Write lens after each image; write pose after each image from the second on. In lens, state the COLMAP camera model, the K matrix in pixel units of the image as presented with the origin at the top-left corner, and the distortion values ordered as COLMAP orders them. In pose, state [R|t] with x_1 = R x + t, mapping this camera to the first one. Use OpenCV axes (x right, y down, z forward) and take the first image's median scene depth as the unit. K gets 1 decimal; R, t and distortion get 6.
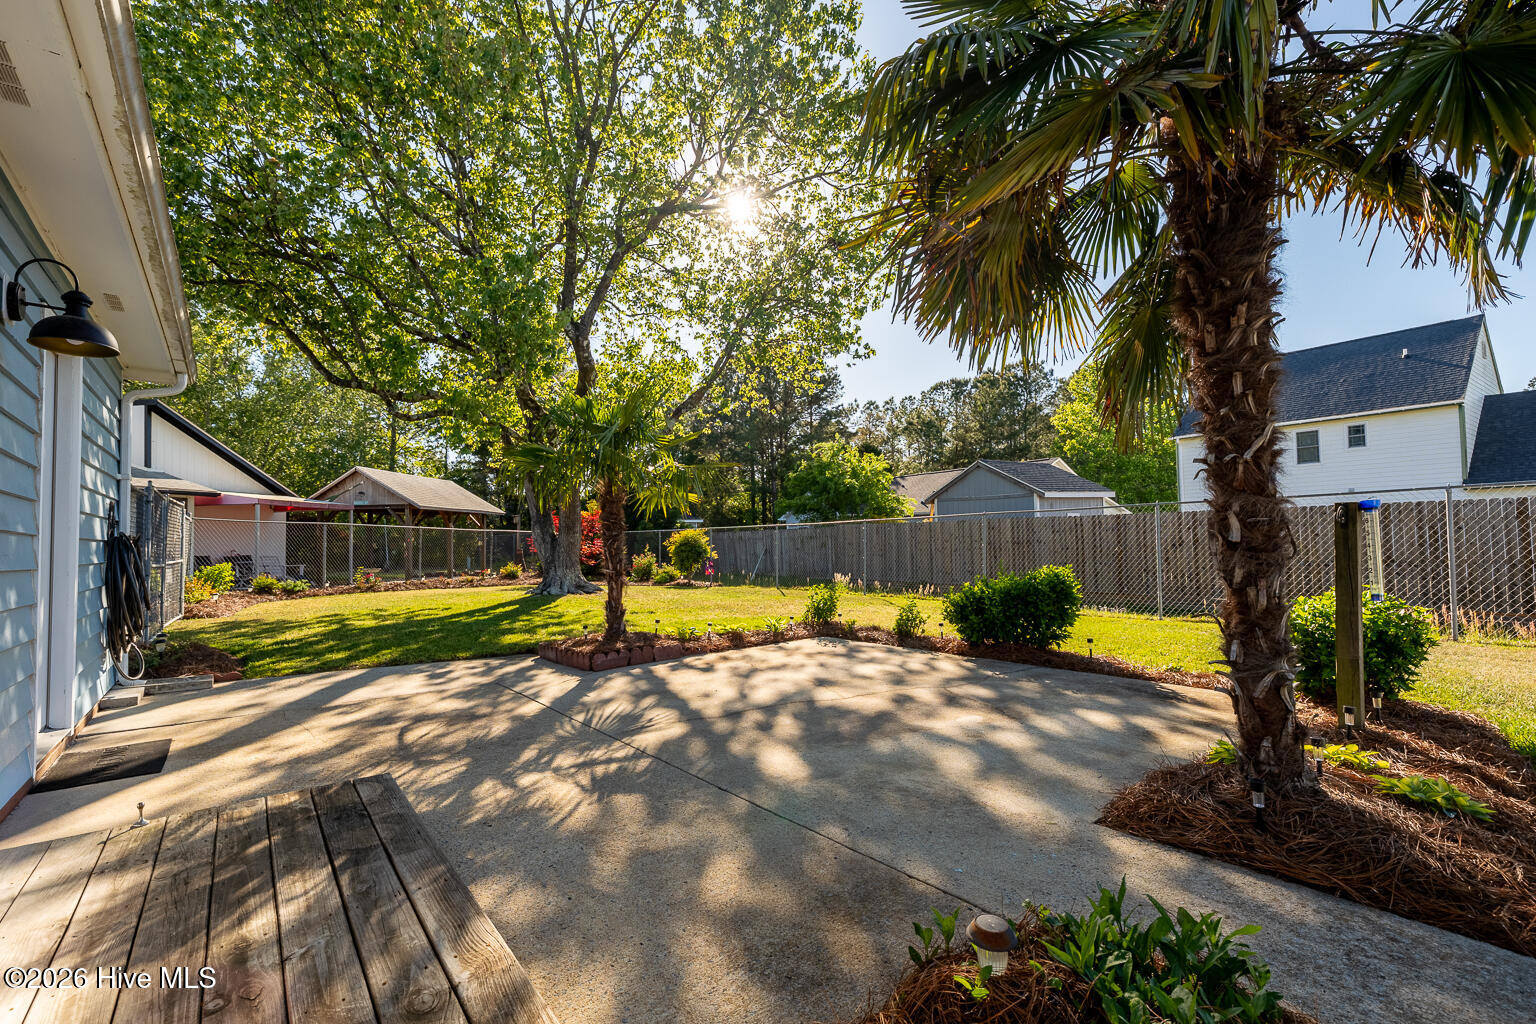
lens RADIAL K [[680.4, 0, 768.9], [0, 680.4, 527.9], [0, 0, 1]] dist [0.001699, 0.000274]
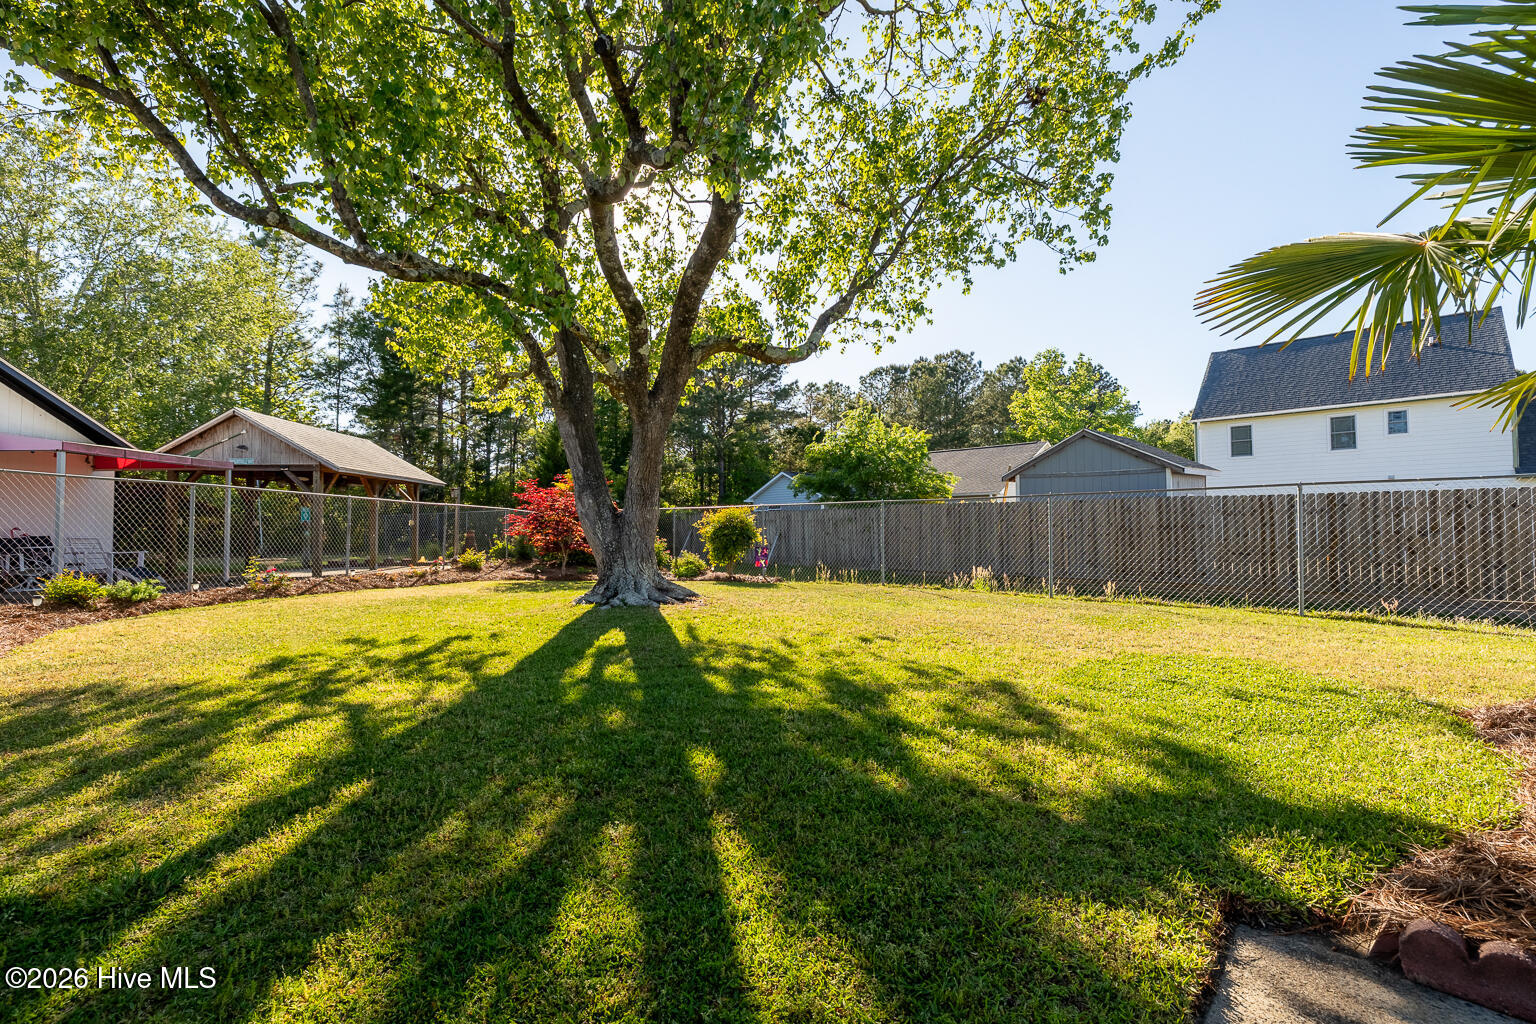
lens RADIAL K [[695.6, 0, 827.4], [0, 695.6, 509.8], [0, 0, 1]] dist [0.000859, 0.000607]
pose [[0.983071, 0.013959, 0.182690, -0.145416], [-0.013305, 0.999900, -0.004804, 0.007865], [-0.182739, 0.002292, 0.983159, 0.200025]]
